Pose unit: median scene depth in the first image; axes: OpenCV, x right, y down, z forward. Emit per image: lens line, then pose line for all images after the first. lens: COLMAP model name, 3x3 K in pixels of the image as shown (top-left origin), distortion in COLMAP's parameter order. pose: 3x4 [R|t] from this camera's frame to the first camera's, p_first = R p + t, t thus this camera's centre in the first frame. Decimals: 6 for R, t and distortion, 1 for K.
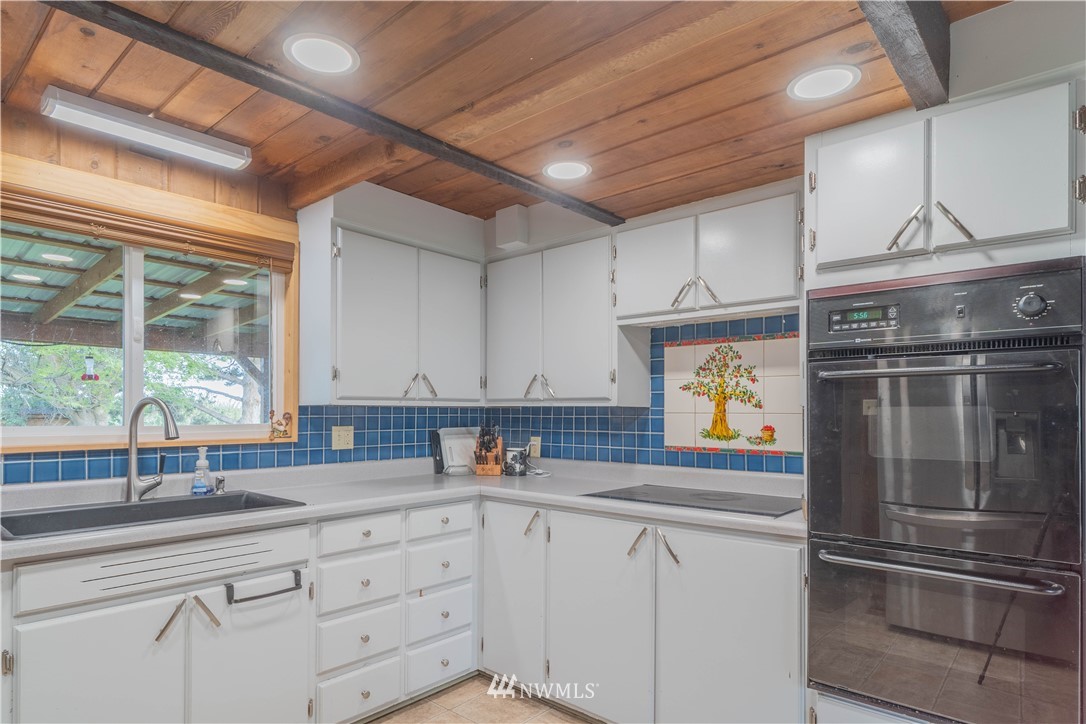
lens RADIAL K [[617.0, 0, 523.2], [0, 617.0, 405.7], [0, 0, 1]] dist [-0.004546, 0.001730]
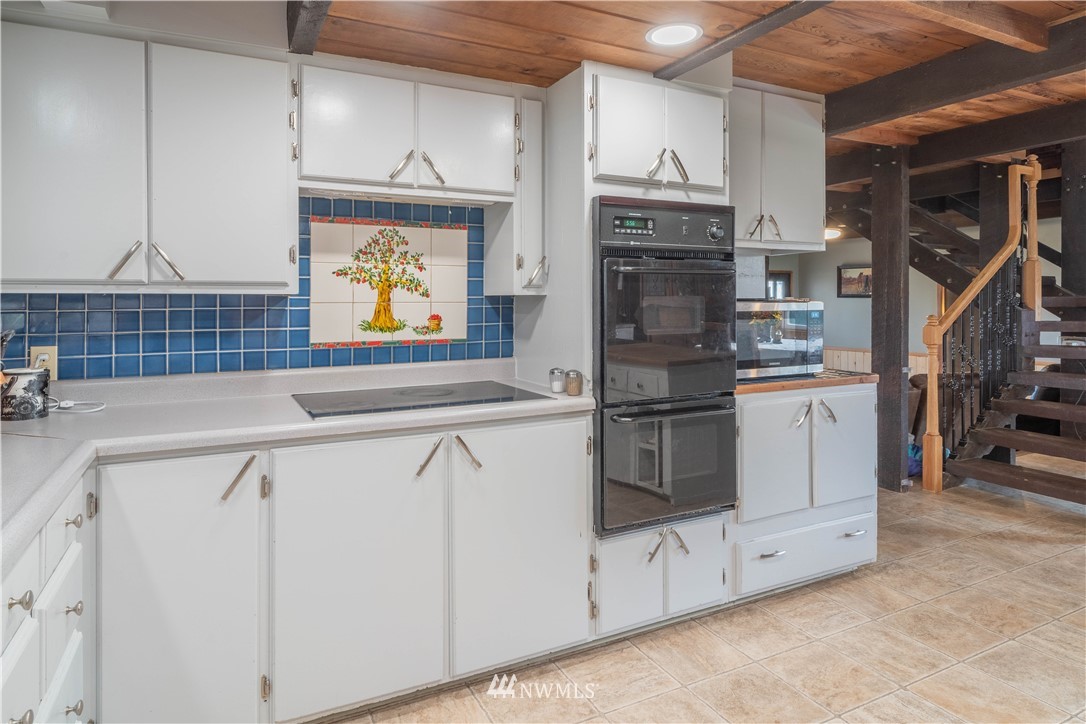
lens RADIAL K [[617.0, 0, 515.4], [0, 617.0, 301.1], [0, 0, 1]] dist [-0.004546, 0.001730]
pose [[0.373721, -0.006117, 0.927521, -0.453139], [-0.004031, 0.999958, 0.008219, 0.001794], [-0.927532, -0.006811, 0.373681, 0.479314]]
